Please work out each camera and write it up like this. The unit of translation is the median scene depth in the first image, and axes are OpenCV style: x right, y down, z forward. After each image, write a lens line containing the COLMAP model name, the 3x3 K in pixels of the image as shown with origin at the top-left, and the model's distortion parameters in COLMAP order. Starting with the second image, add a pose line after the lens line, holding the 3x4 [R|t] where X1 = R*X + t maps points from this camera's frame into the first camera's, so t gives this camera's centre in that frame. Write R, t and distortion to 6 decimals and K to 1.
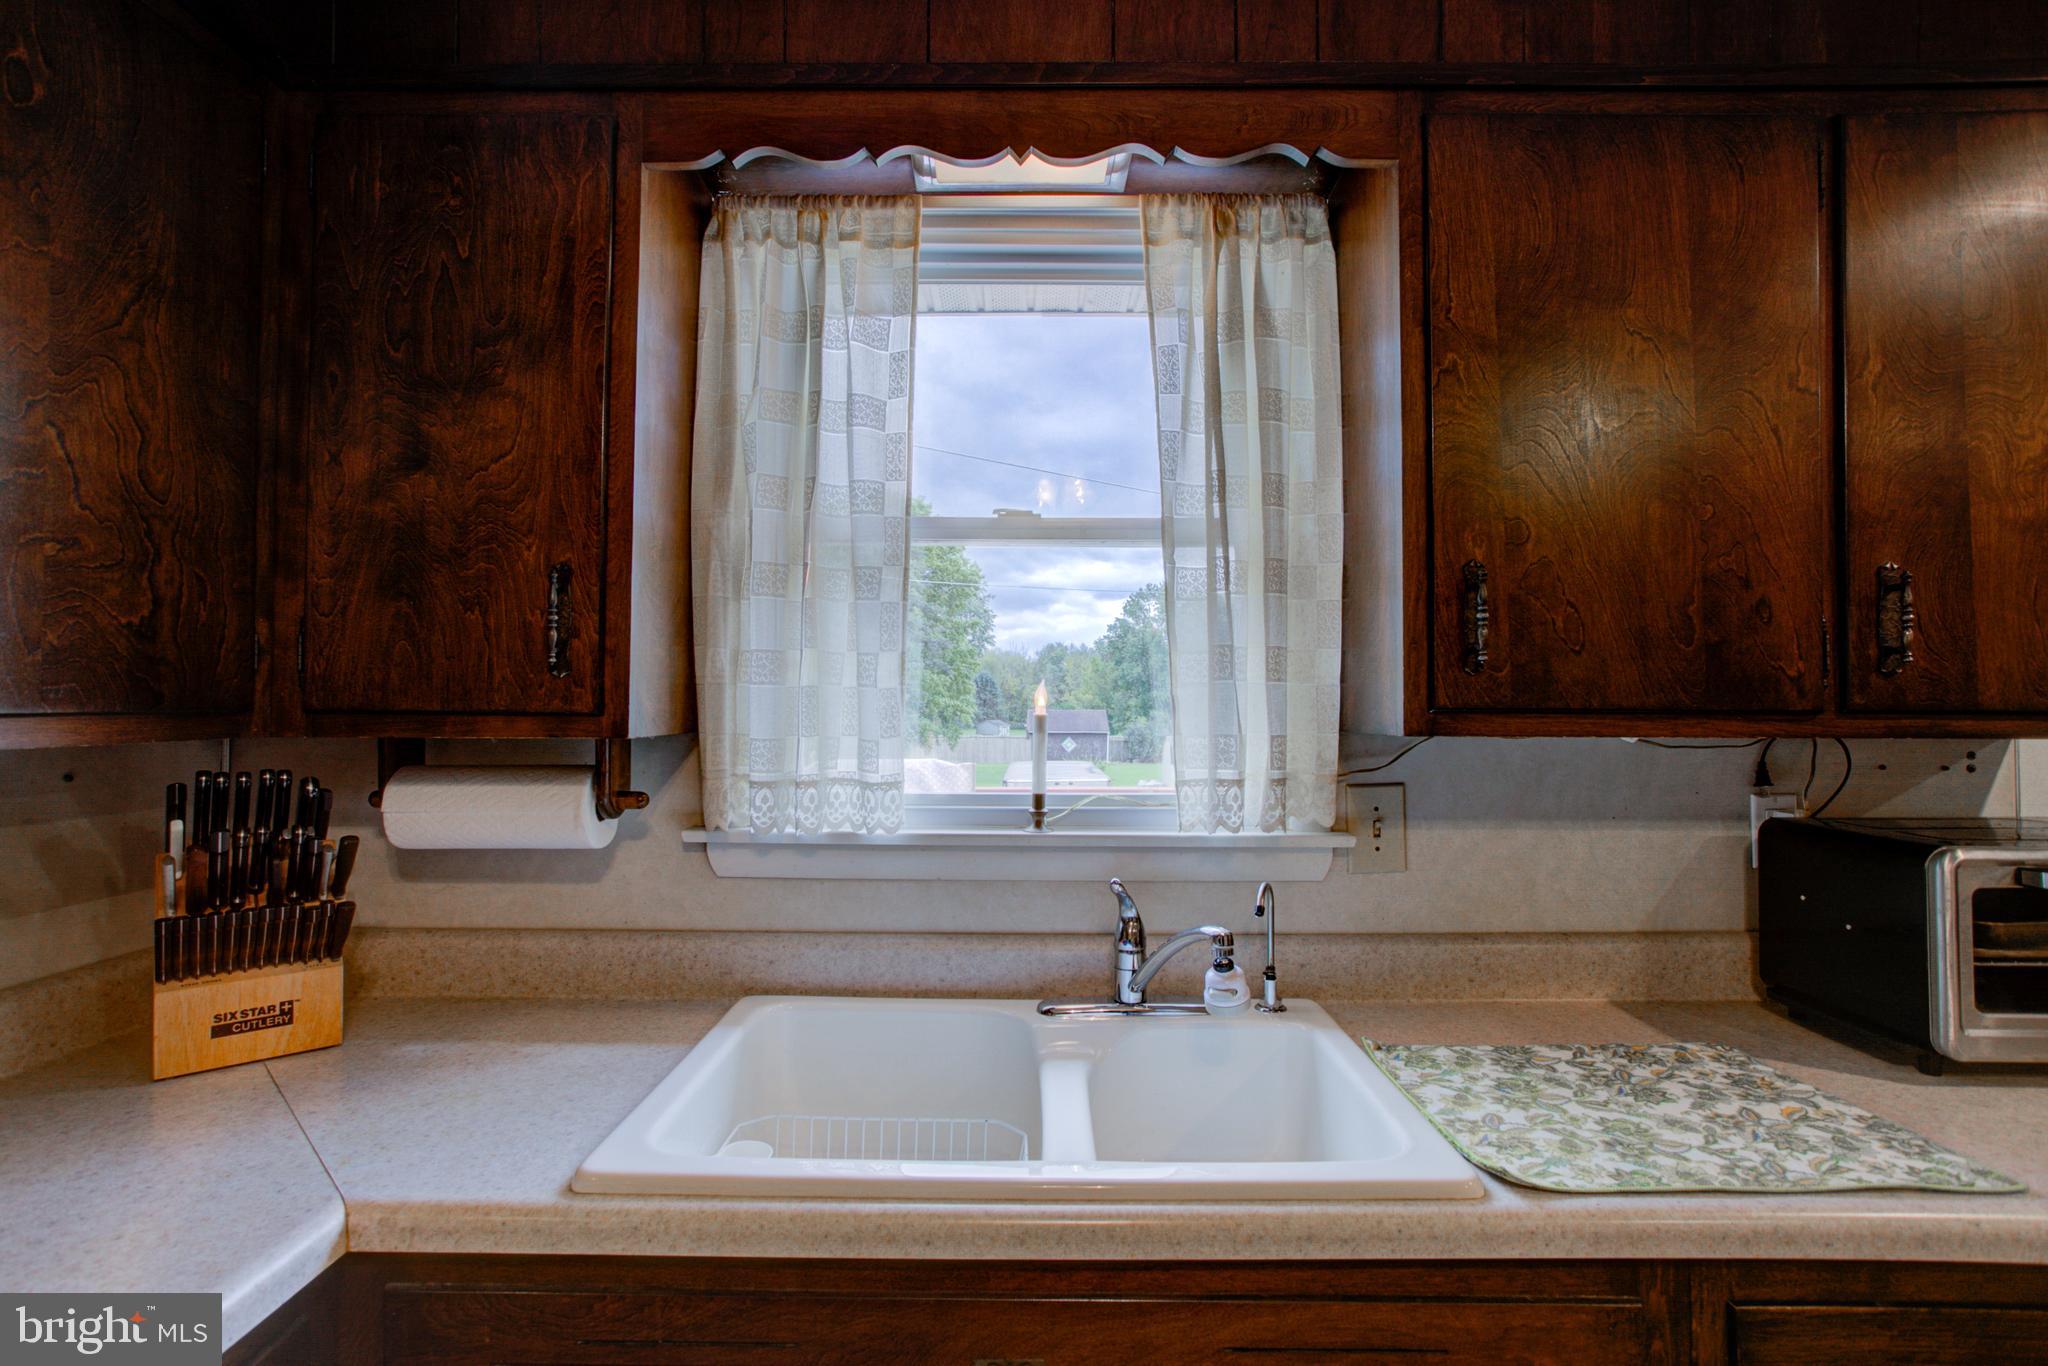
lens RADIAL K [[1009.0, 0, 1031.4], [0, 1009.0, 688.1], [0, 0, 1]] dist [-0.037233, 0.022654]
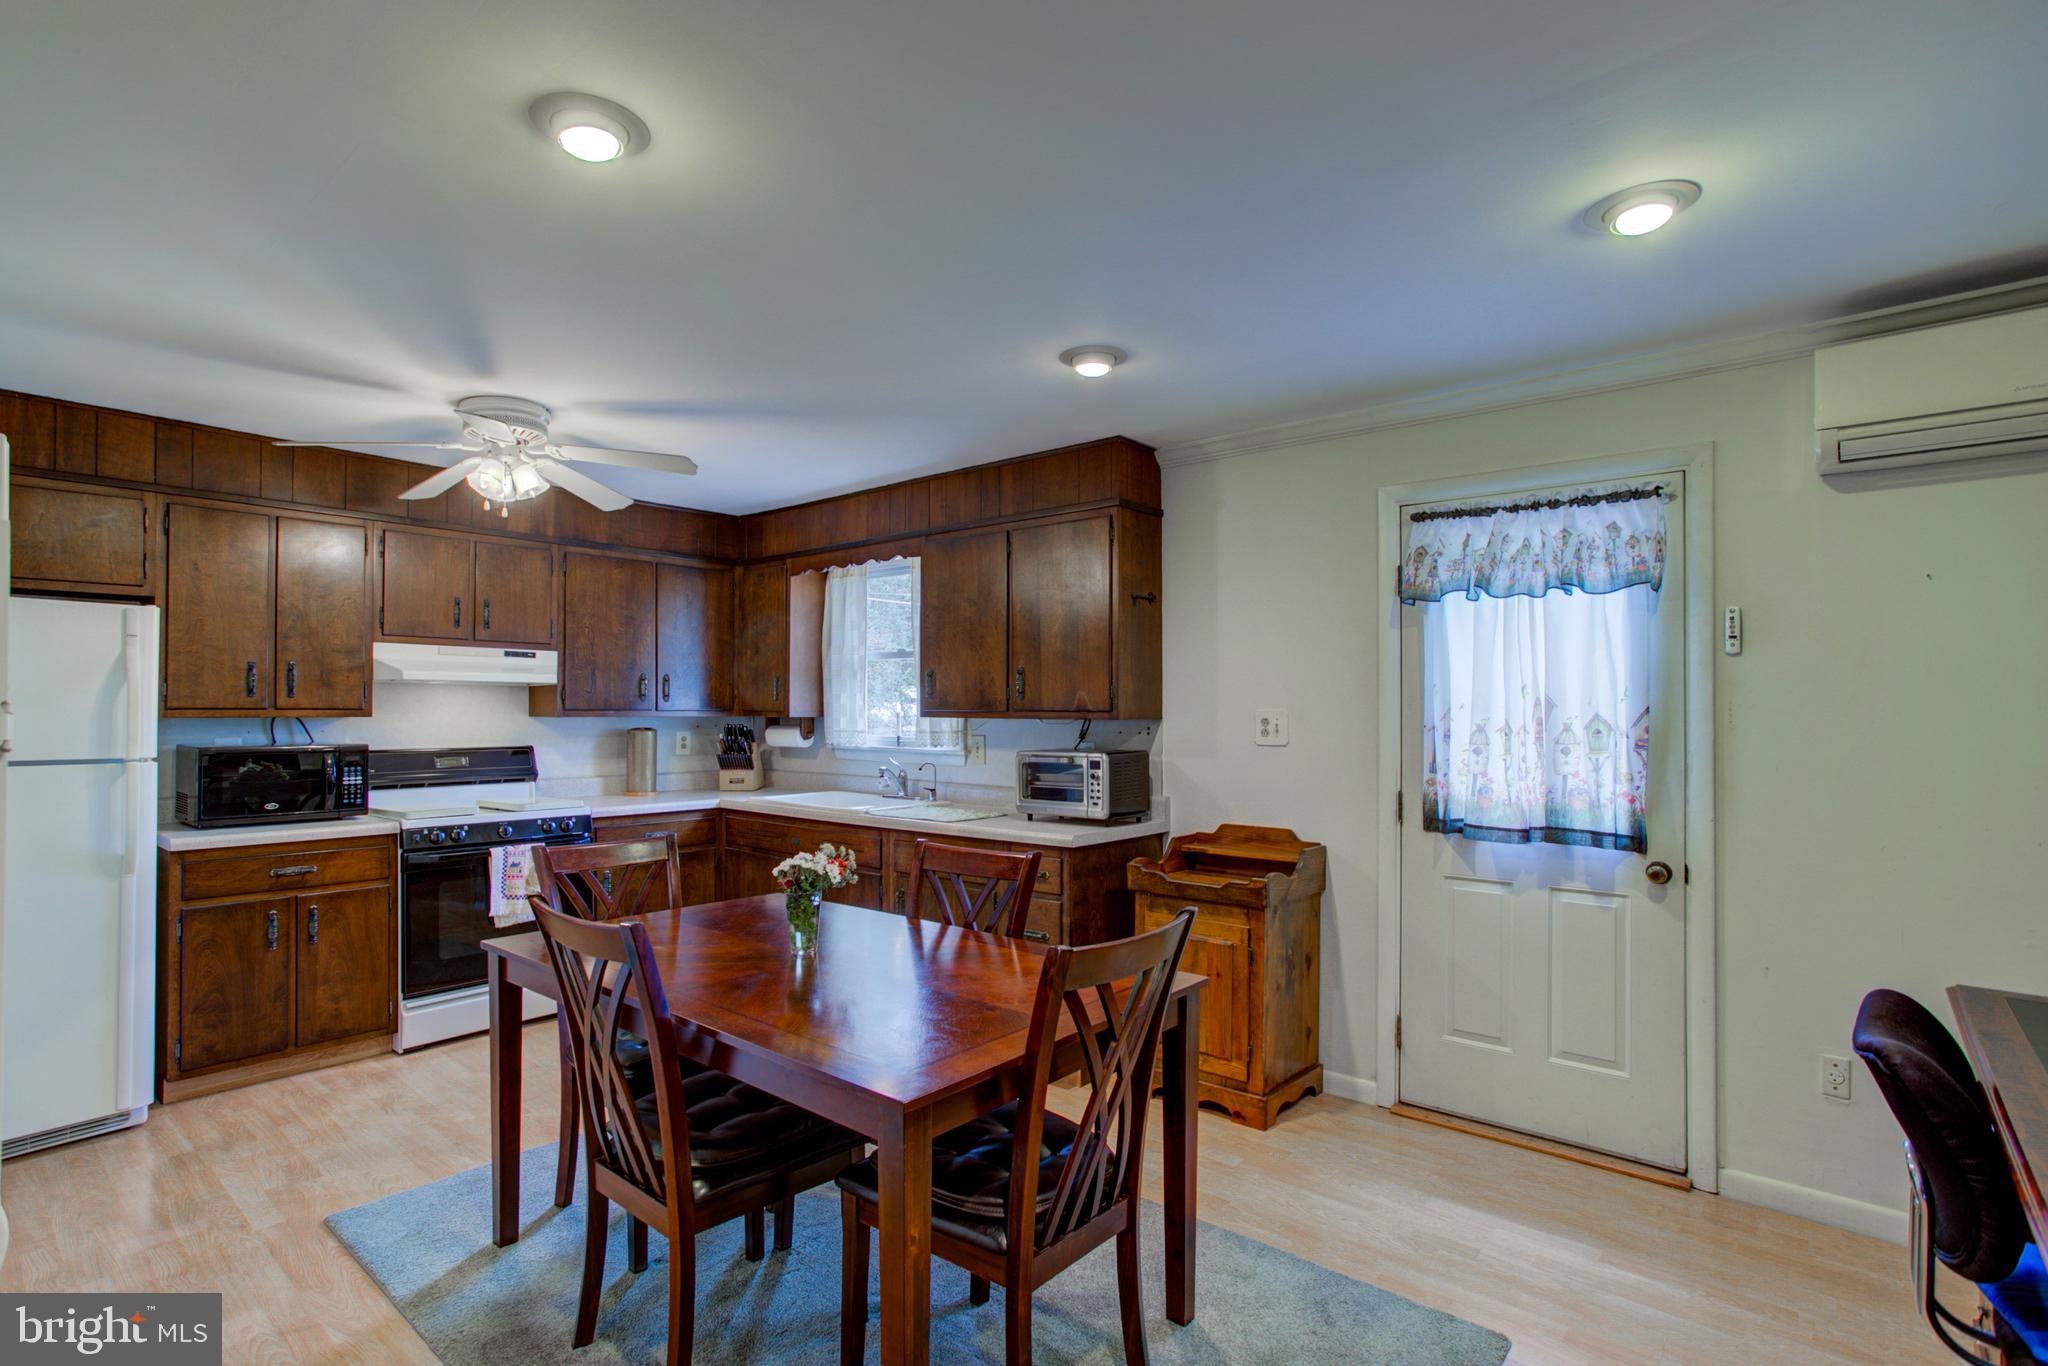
lens RADIAL K [[1009.0, 0, 1009.5], [0, 1009.0, 691.9], [0, 0, 1]] dist [-0.037233, 0.022654]
pose [[0.755393, -0.012066, -0.655161, 2.686502], [0.010742, 0.999924, -0.006030, -0.016883], [0.655184, -0.002483, 0.755465, -1.379885]]
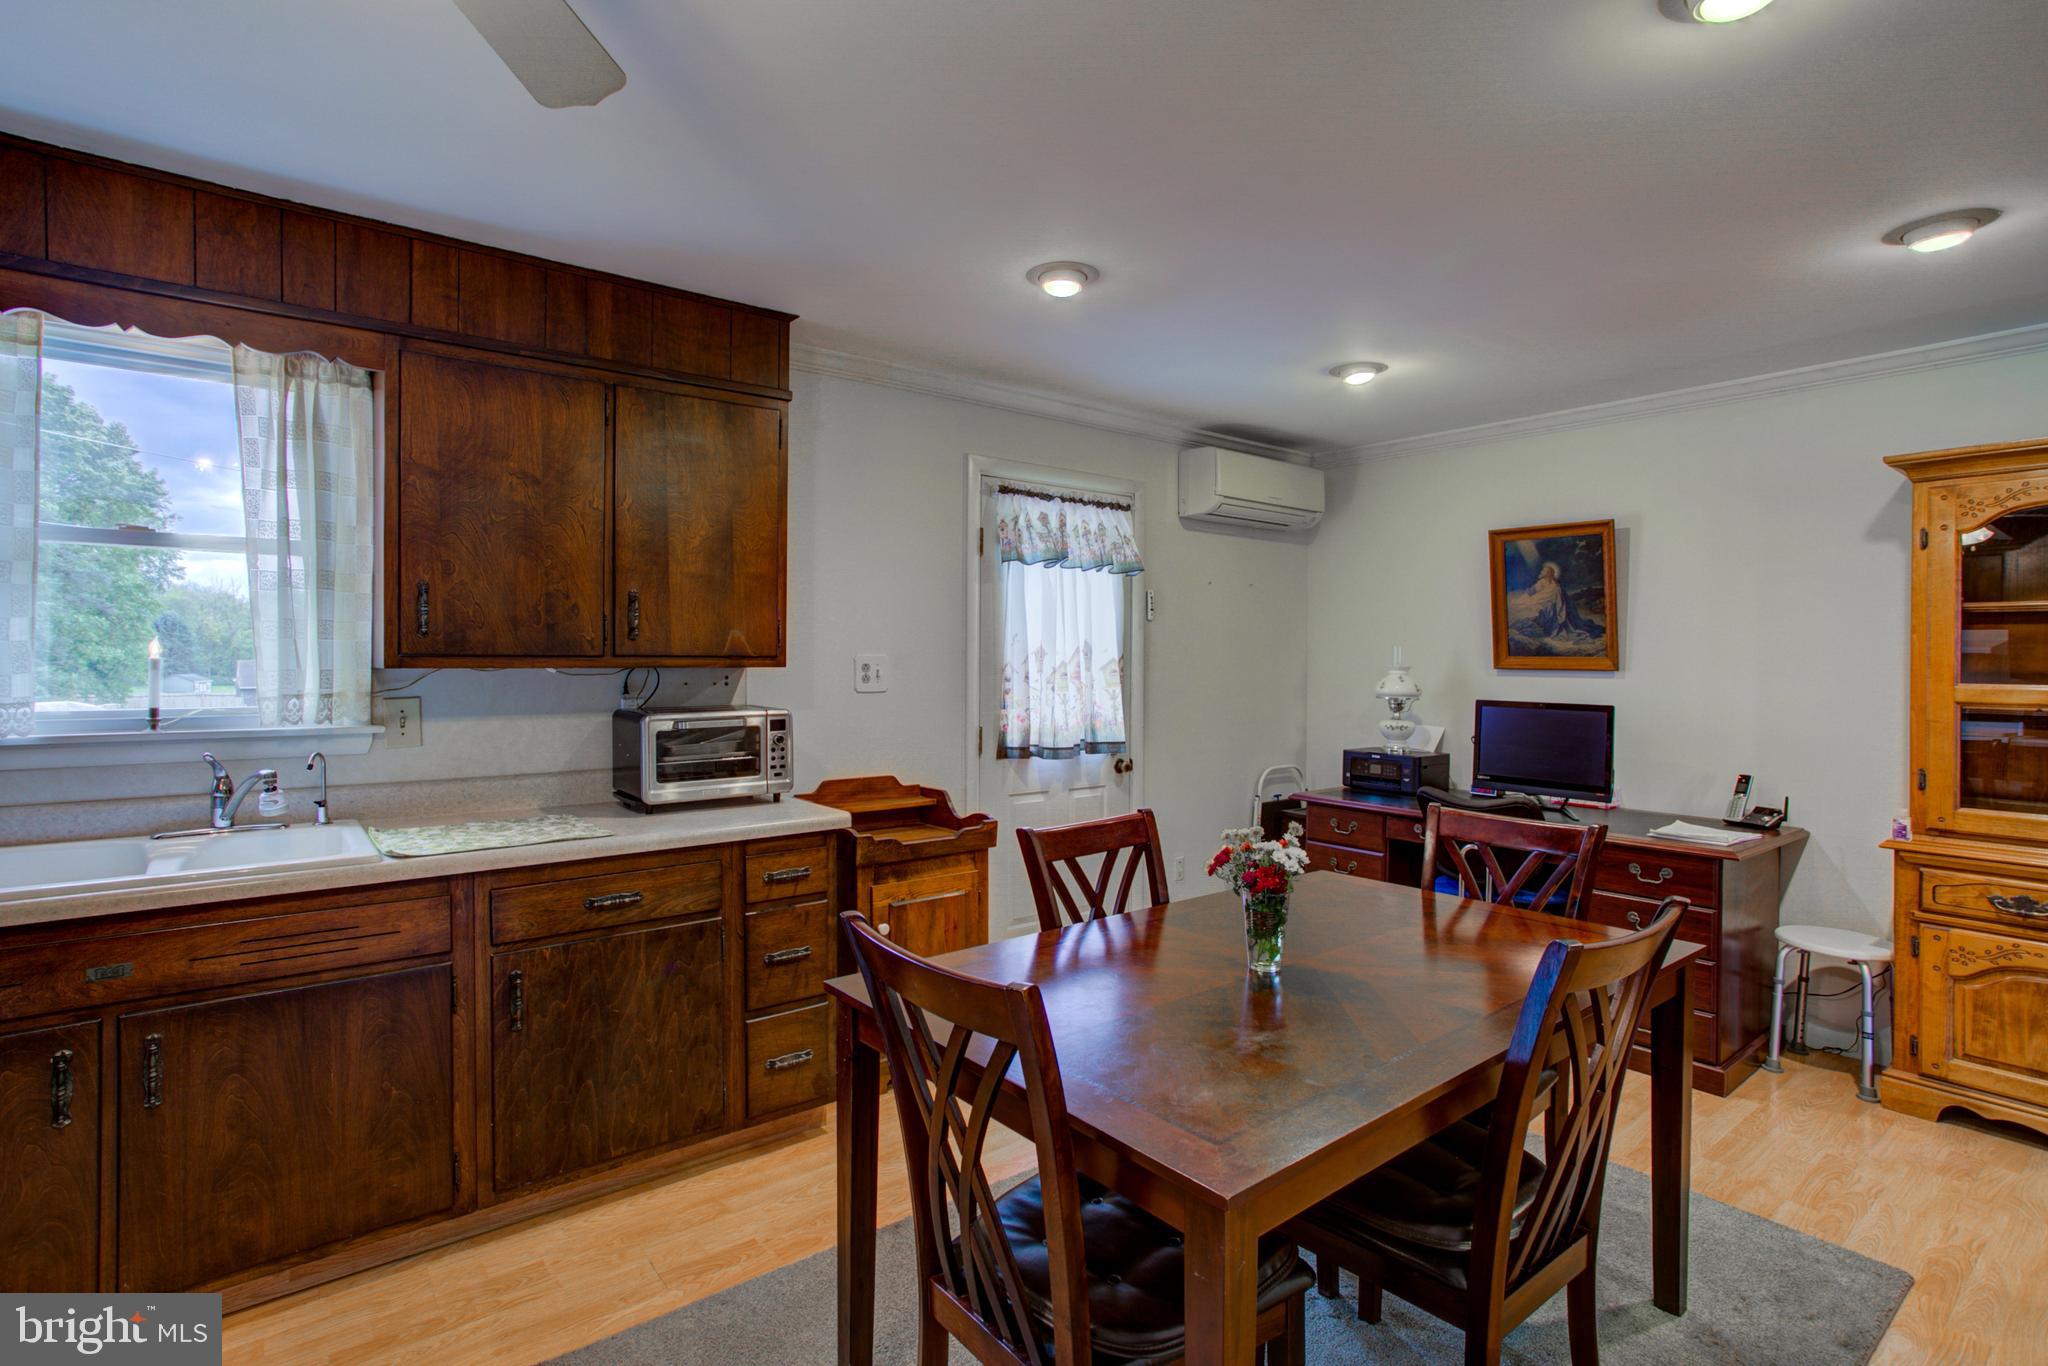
lens RADIAL K [[1009.0, 0, 1011.4], [0, 1009.0, 667.1], [0, 0, 1]] dist [-0.037233, 0.022654]
pose [[0.792892, -0.005804, 0.609335, 0.138004], [-0.011565, 0.999631, 0.024570, -0.015021], [-0.609253, -0.026528, 0.792532, -1.167192]]
